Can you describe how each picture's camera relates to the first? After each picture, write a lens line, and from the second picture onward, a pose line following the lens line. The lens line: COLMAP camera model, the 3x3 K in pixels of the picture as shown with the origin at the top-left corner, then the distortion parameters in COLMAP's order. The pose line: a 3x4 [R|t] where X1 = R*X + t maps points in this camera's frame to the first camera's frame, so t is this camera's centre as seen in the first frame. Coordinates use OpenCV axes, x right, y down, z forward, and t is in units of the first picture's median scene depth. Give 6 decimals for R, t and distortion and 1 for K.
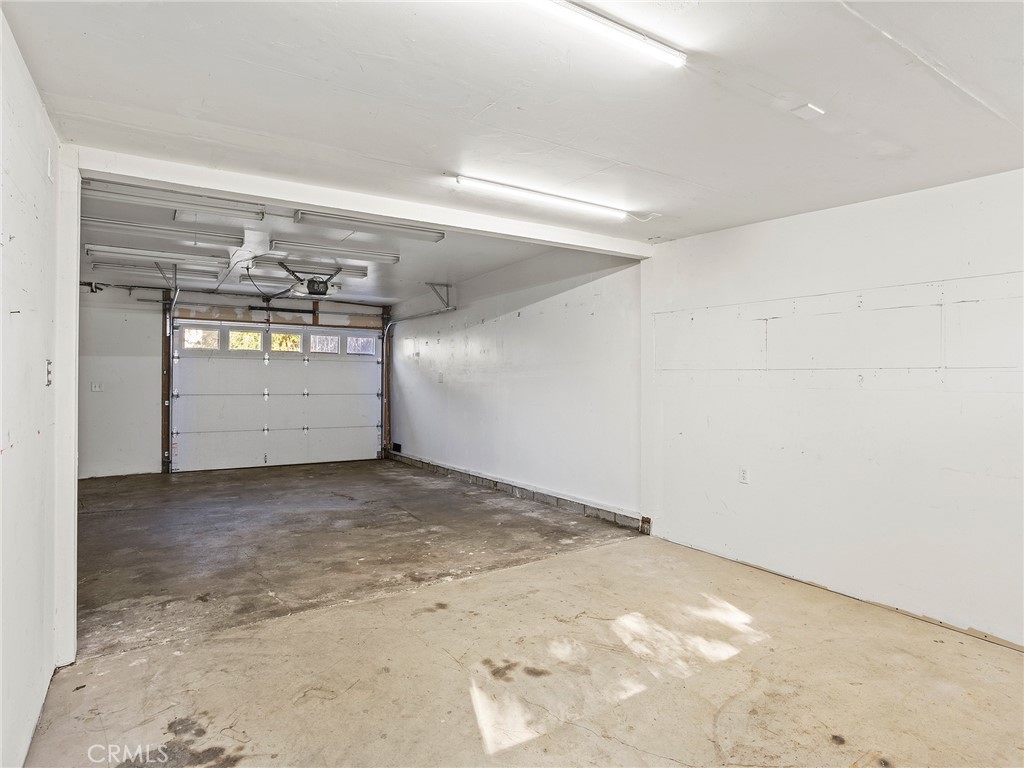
lens RADIAL K [[572.2, 0, 513.7], [0, 572.2, 371.3], [0, 0, 1]] dist [-0.058000, 0.033505]
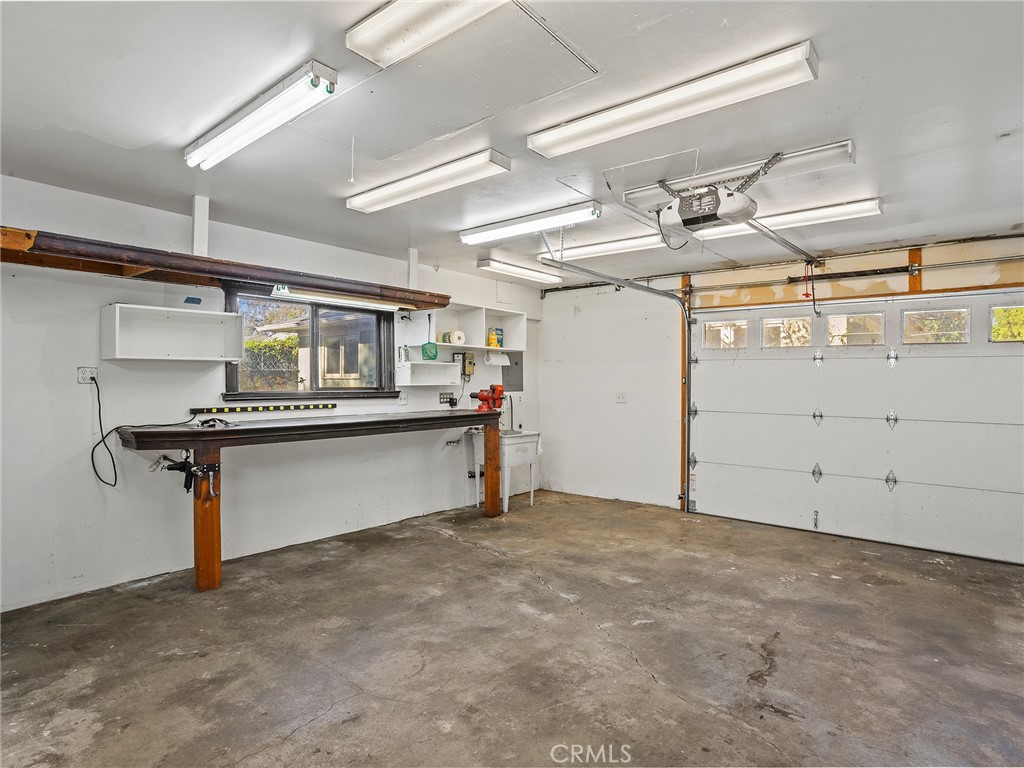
lens RADIAL K [[572.2, 0, 513.7], [0, 572.2, 371.3], [0, 0, 1]] dist [-0.058000, 0.033505]
pose [[0.303240, -0.020397, -0.952696, 0.051149], [0.007460, 0.999791, -0.019031, 0.001879], [0.952885, -0.001337, 0.303329, 0.533441]]
